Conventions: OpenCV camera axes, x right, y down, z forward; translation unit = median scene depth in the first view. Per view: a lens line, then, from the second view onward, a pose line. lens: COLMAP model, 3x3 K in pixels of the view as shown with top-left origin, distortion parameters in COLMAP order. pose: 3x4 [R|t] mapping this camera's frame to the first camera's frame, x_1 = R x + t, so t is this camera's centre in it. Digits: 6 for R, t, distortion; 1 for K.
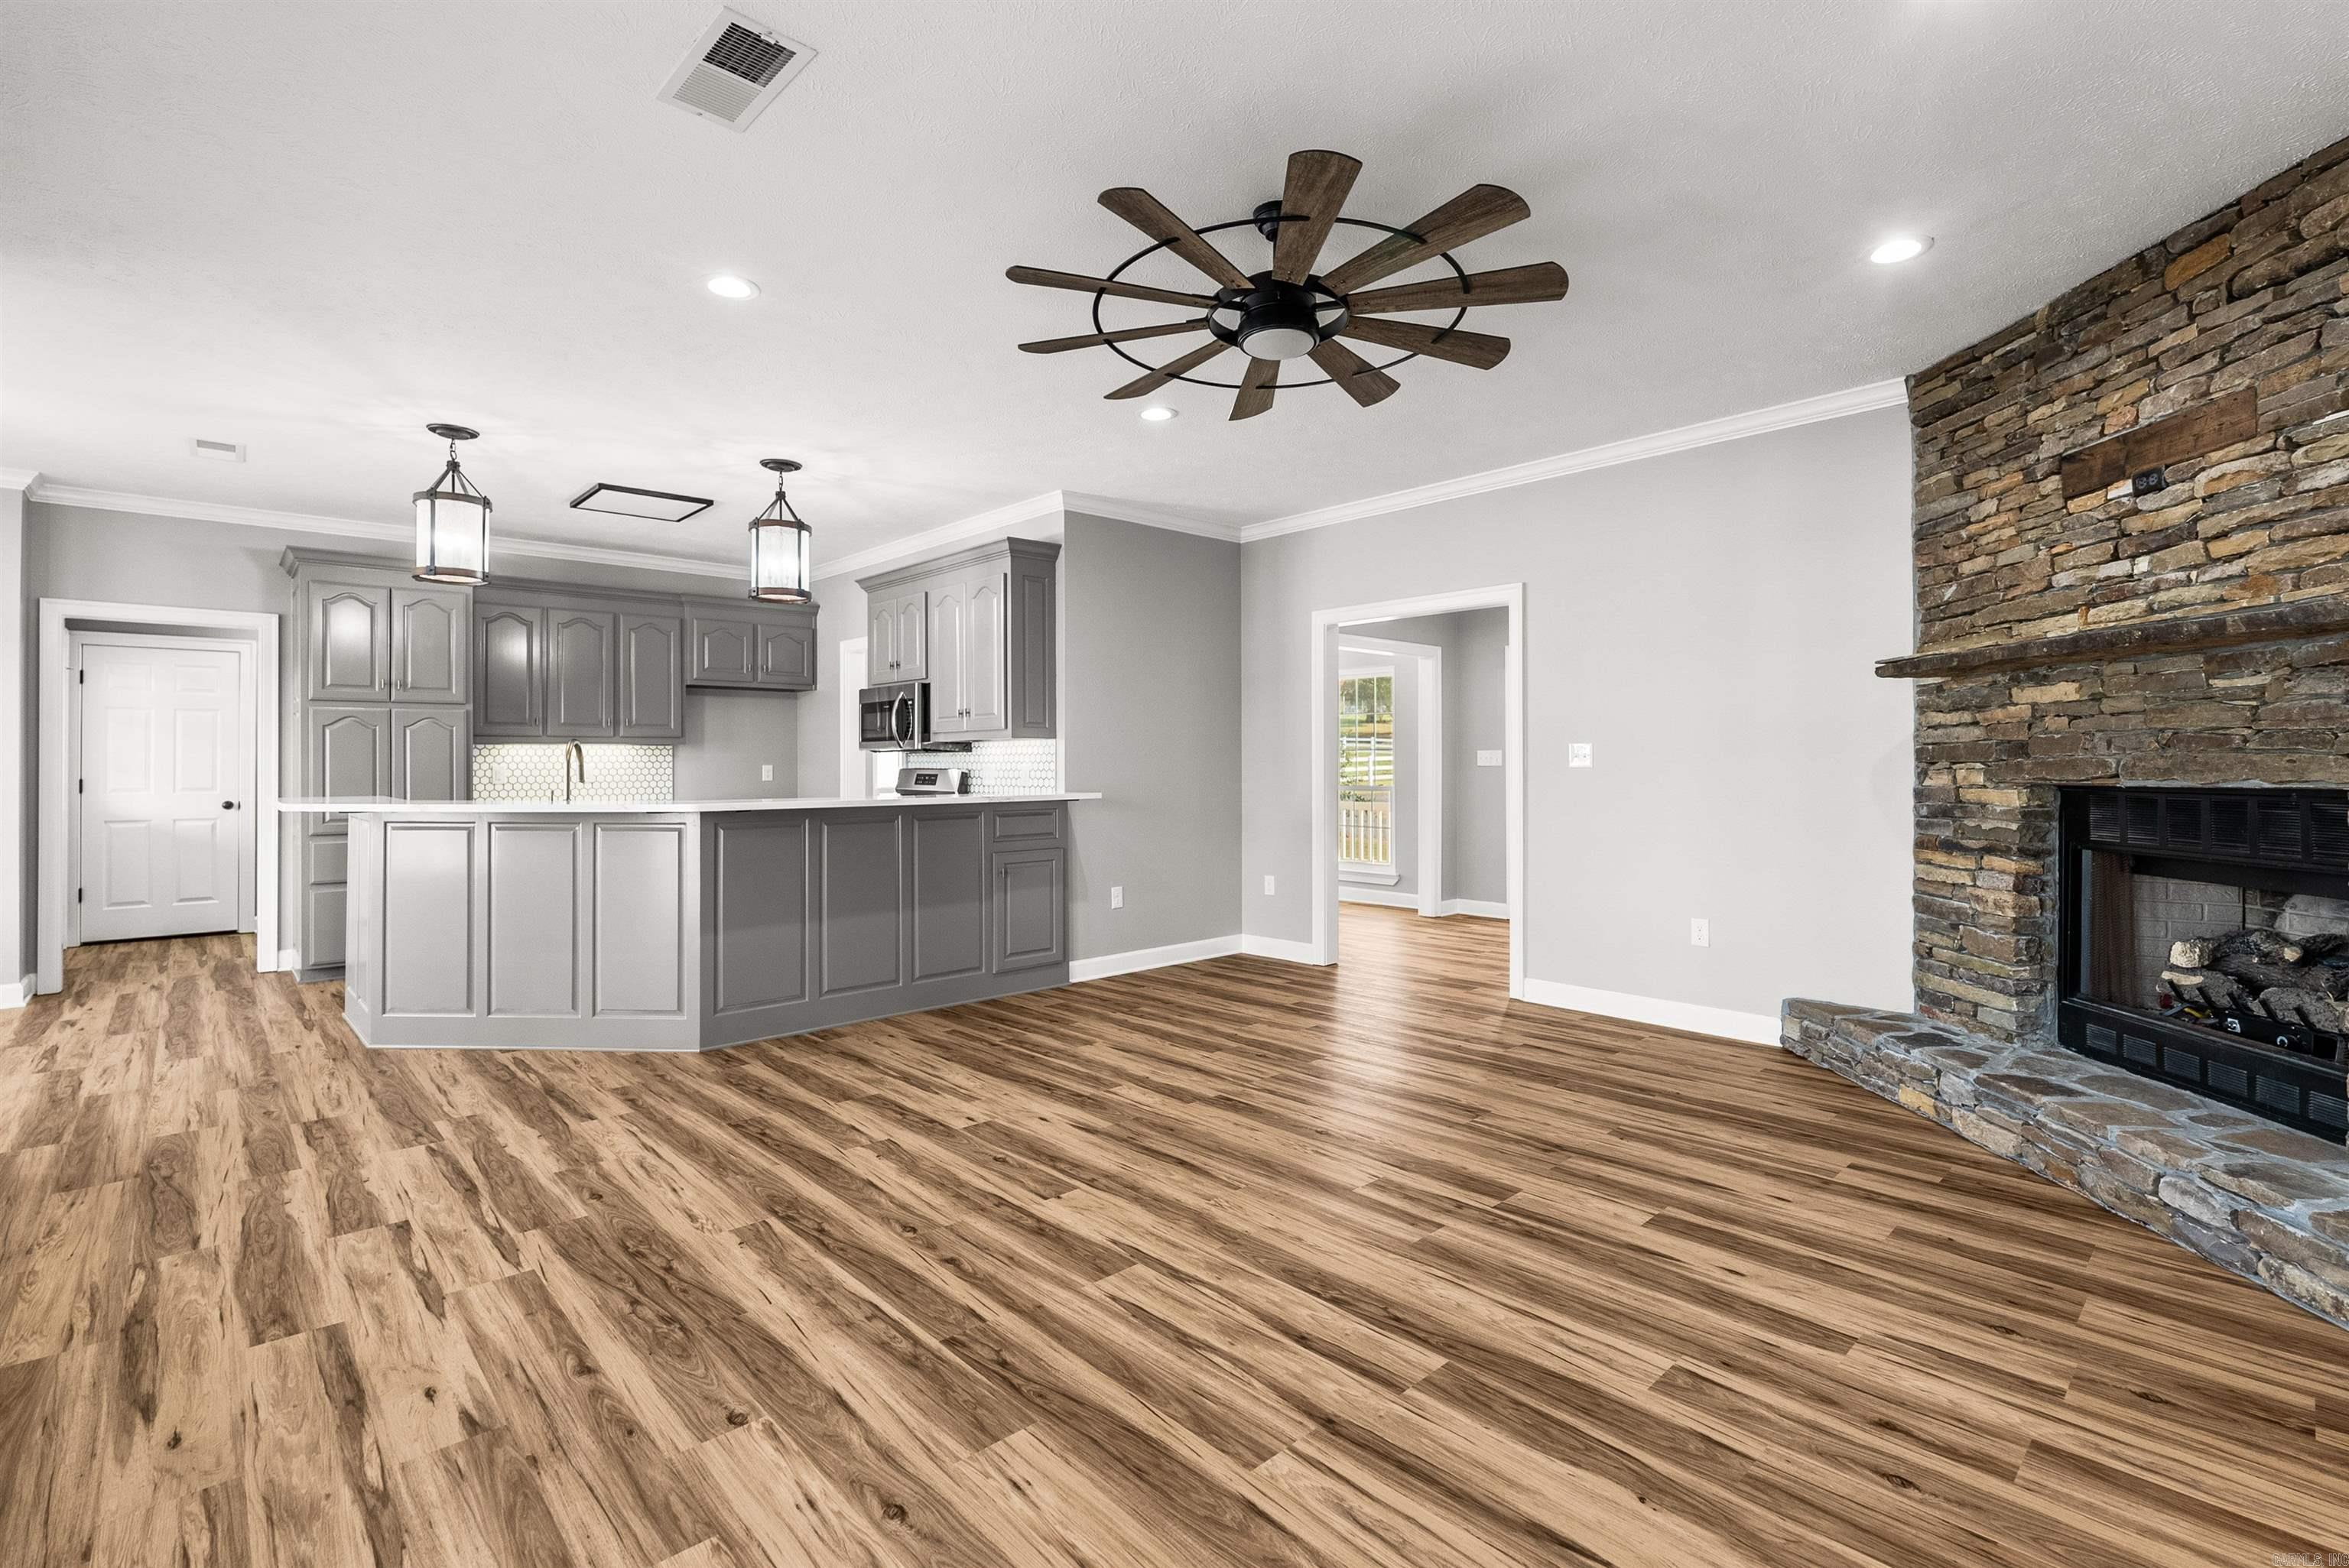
lens RADIAL K [[1061.3, 0, 1185.7], [0, 1061.3, 756.1], [0, 0, 1]] dist [-0.003063, -0.000530]
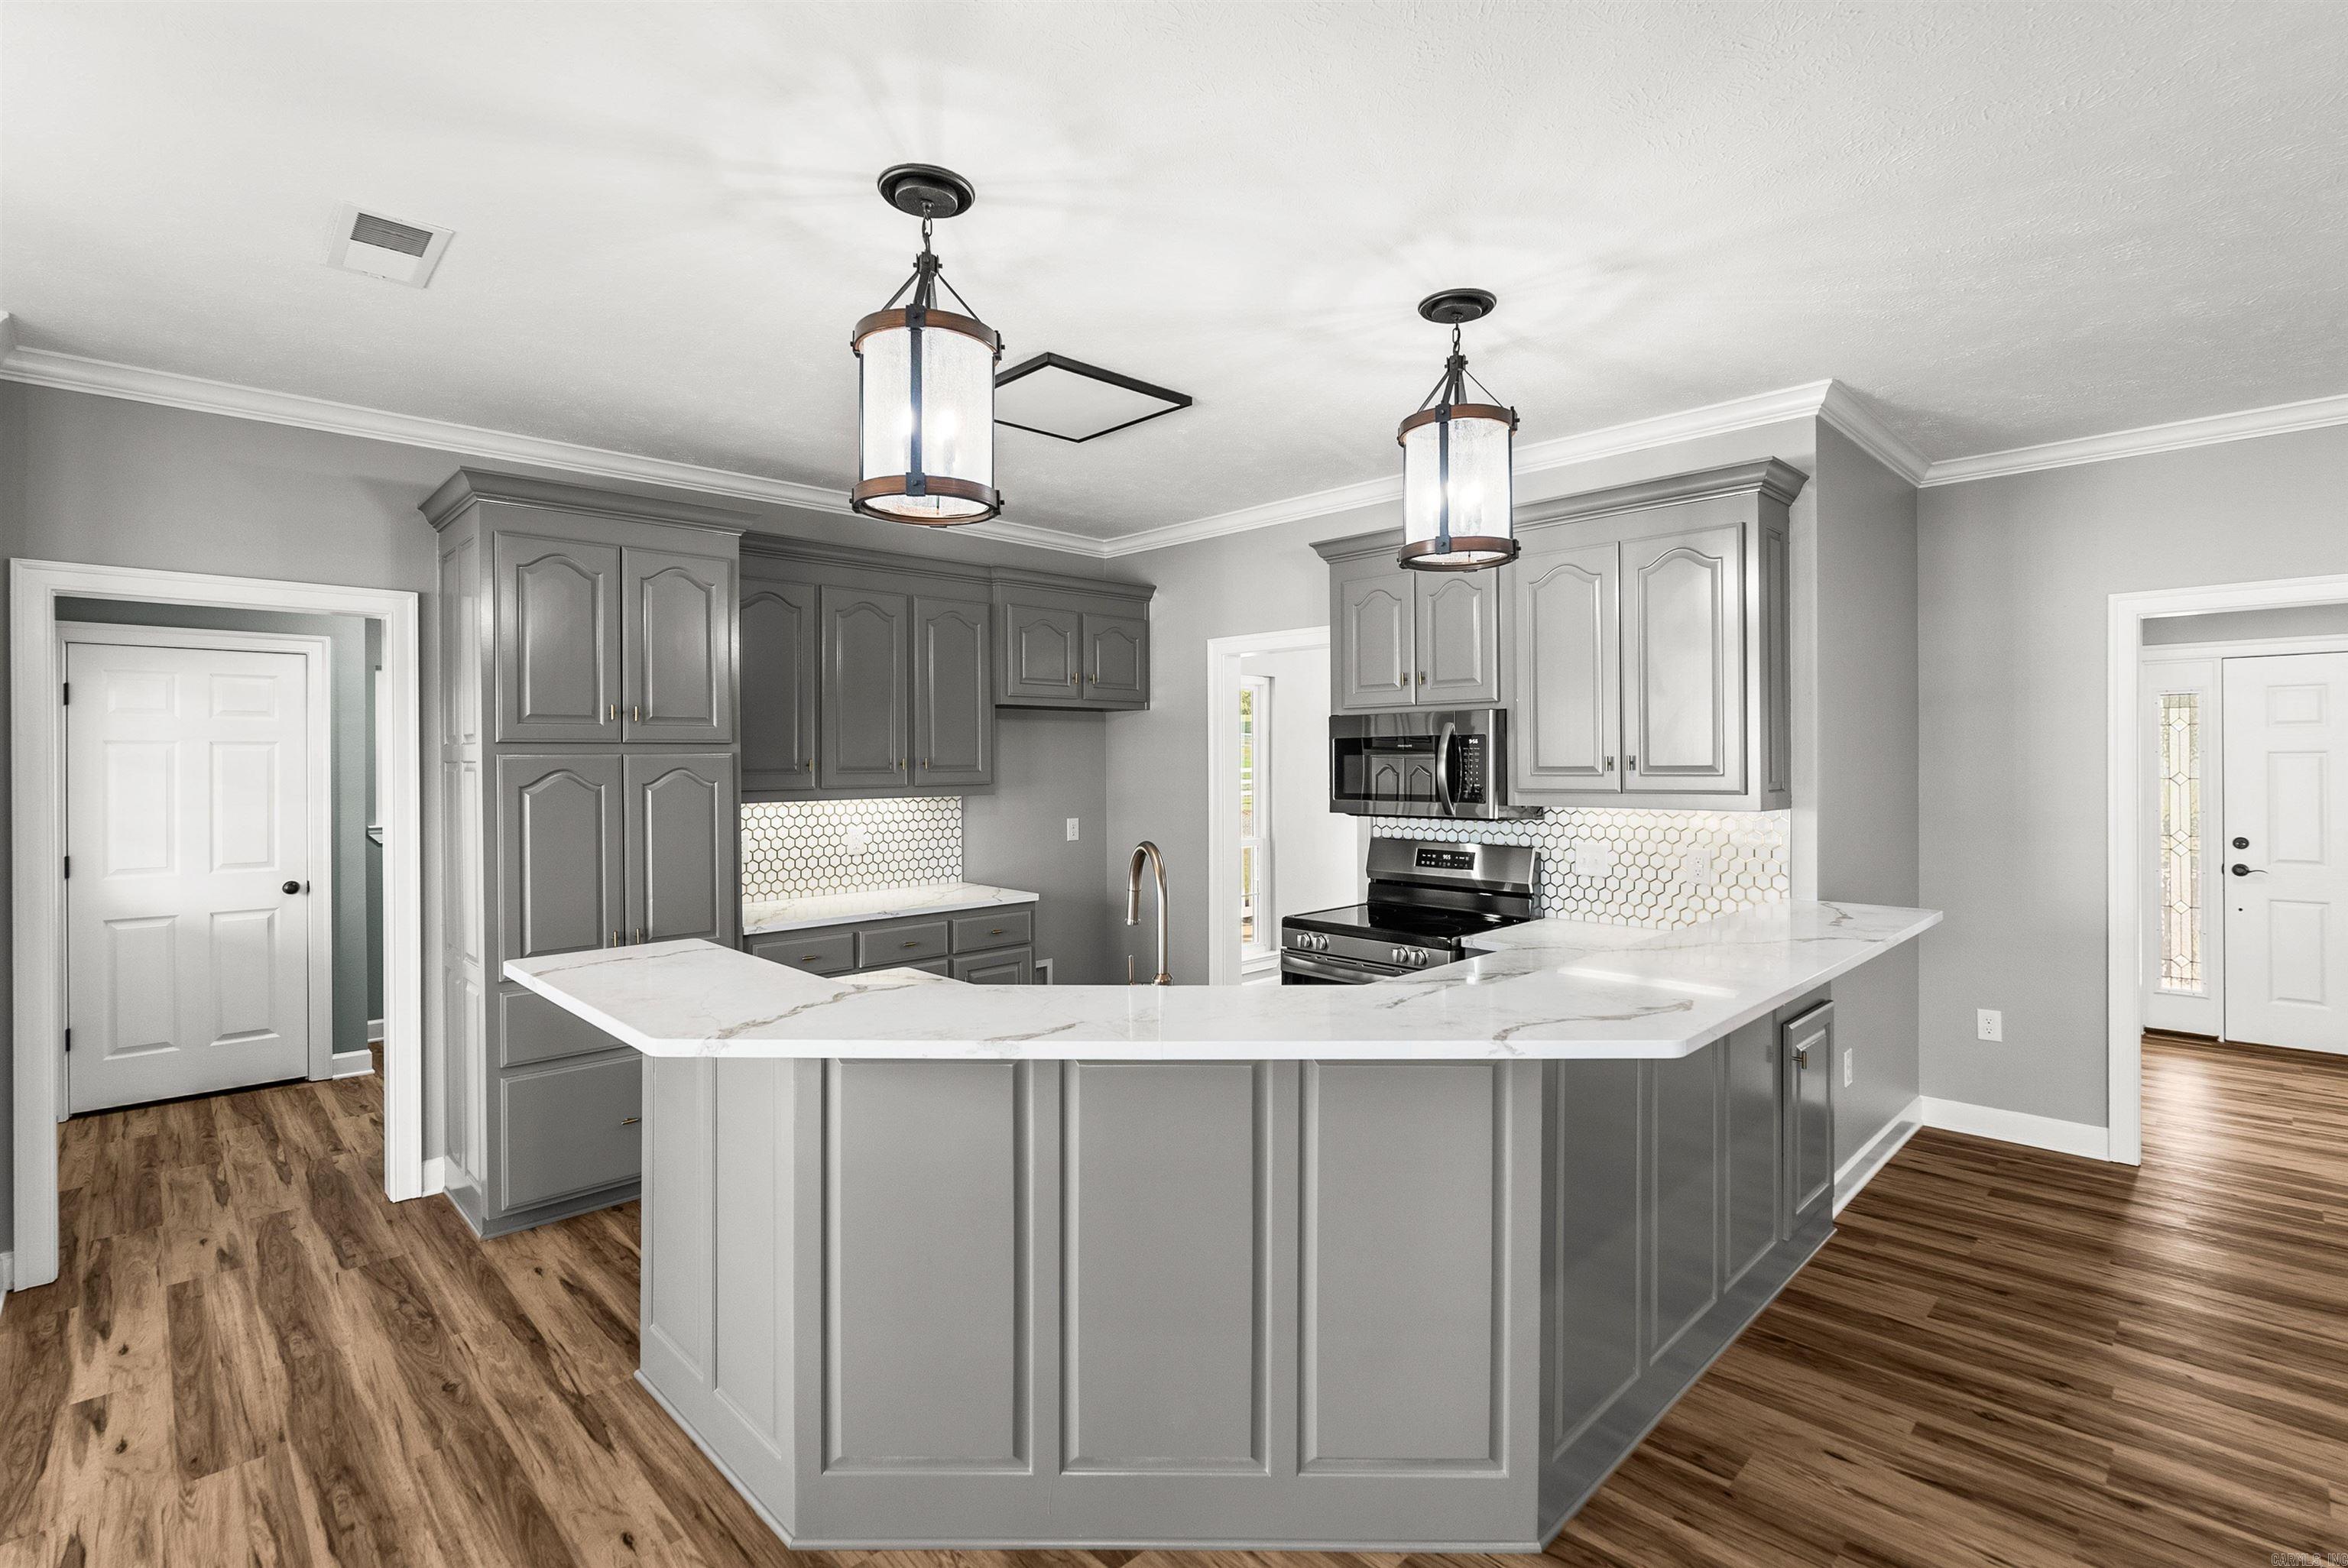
lens RADIAL K [[1069.0, 0, 1179.2], [0, 1069.0, 765.1], [0, 0, 1]] dist [-0.007025, 0.001307]
pose [[0.999697, -0.001033, 0.024593, -0.281185], [0.000729, 0.999923, 0.012385, -0.028230], [-0.024604, -0.012363, 0.999621, 0.248871]]
